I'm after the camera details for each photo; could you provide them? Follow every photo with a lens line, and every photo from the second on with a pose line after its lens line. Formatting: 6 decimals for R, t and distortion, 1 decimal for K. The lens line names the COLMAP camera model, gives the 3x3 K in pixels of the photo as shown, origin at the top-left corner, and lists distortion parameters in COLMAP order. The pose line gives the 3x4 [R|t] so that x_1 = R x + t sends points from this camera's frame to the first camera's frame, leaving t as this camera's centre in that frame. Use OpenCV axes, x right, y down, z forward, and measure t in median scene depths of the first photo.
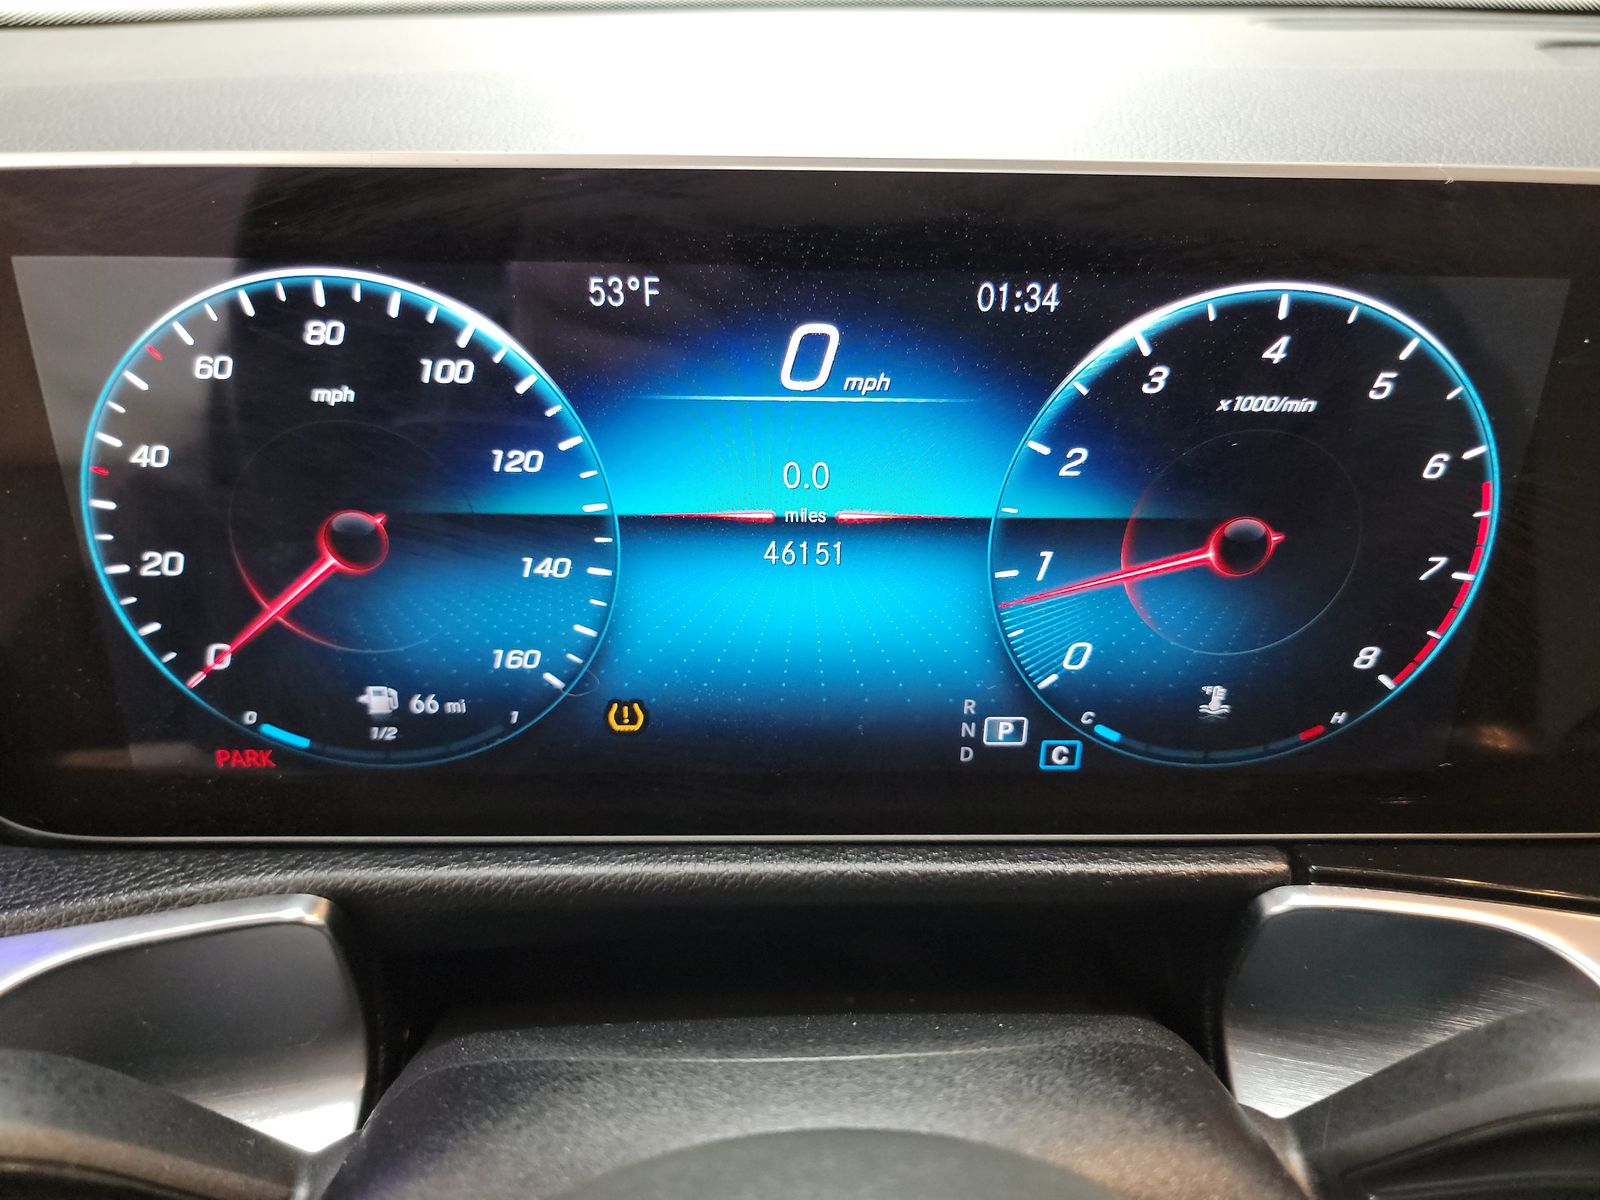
lens RADIAL K [[1117.9, 0, 822.4], [0, 1117.9, 607.1], [0, 0, 1]] dist [0.053846, -0.048975]
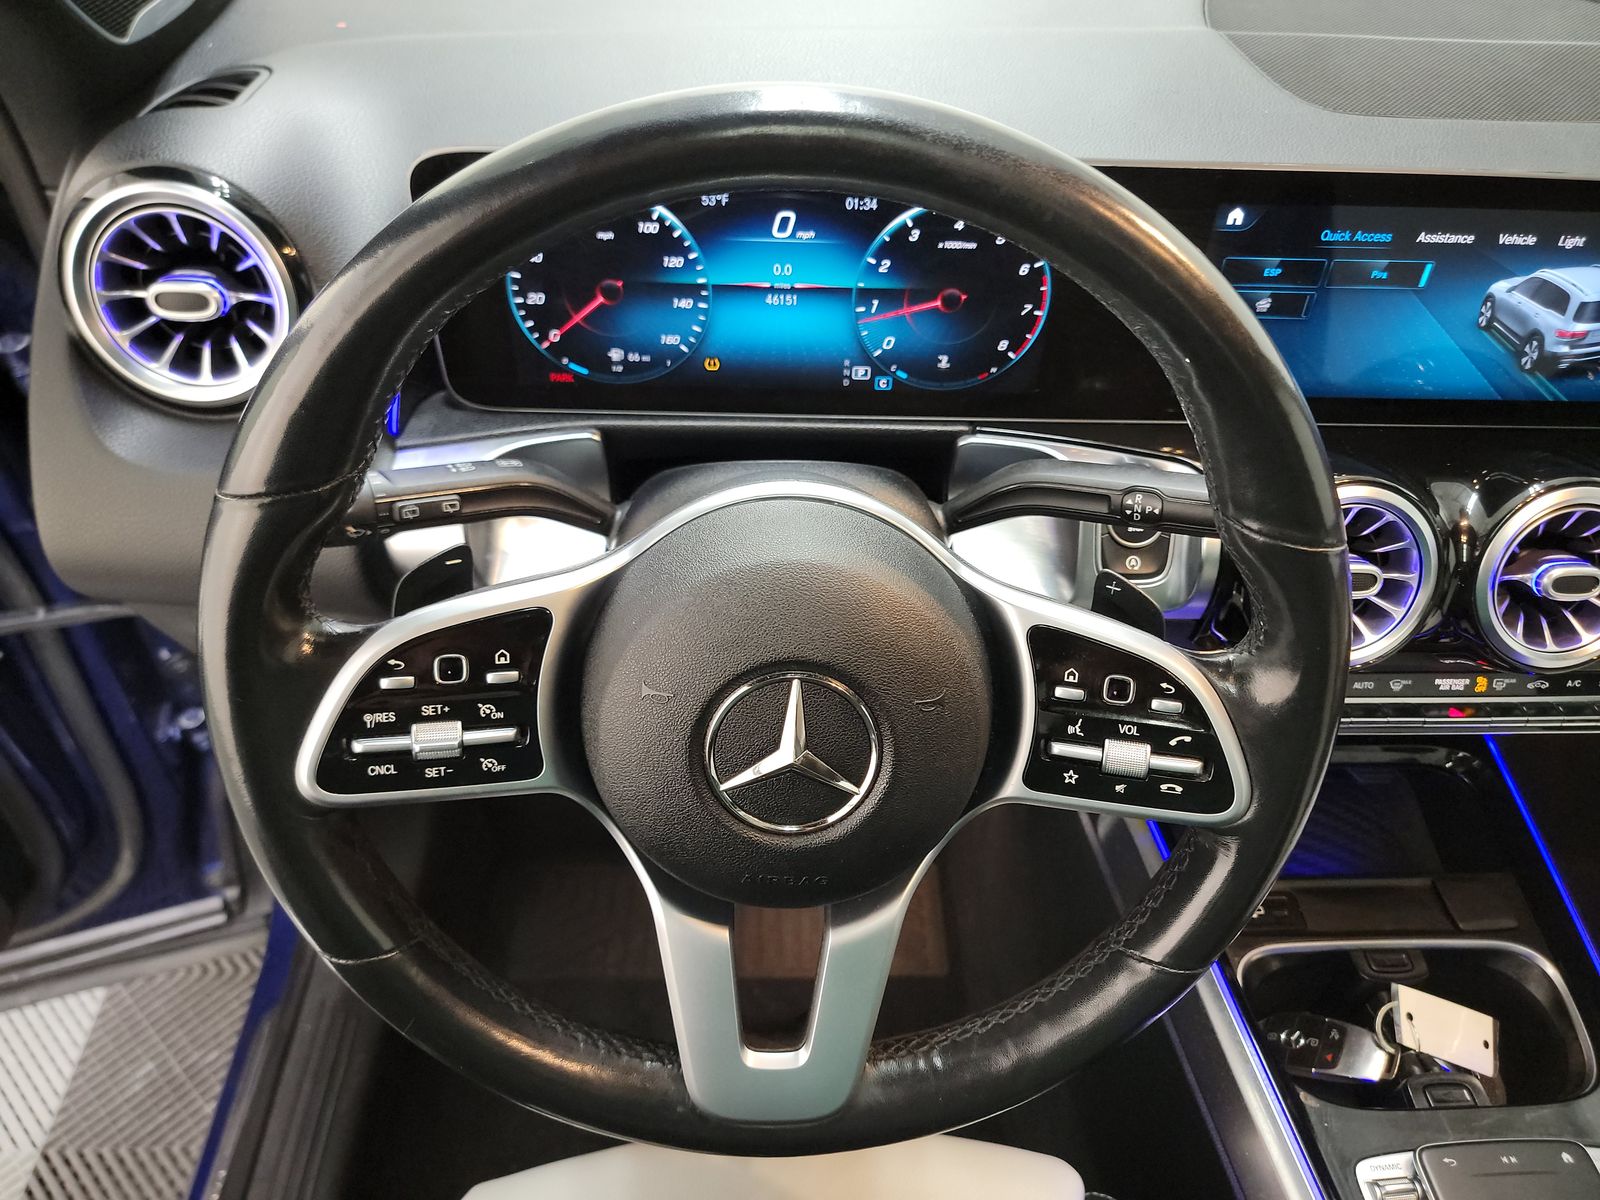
lens RADIAL K [[1117.9, 0, 822.4], [0, 1117.9, 607.1], [0, 0, 1]] dist [0.053846, -0.048975]
pose [[0.999817, 0.019134, 0.000348, 0.089753], [-0.018527, 0.963219, 0.268080, -0.060577], [0.004794, -0.268037, 0.963397, -1.684680]]
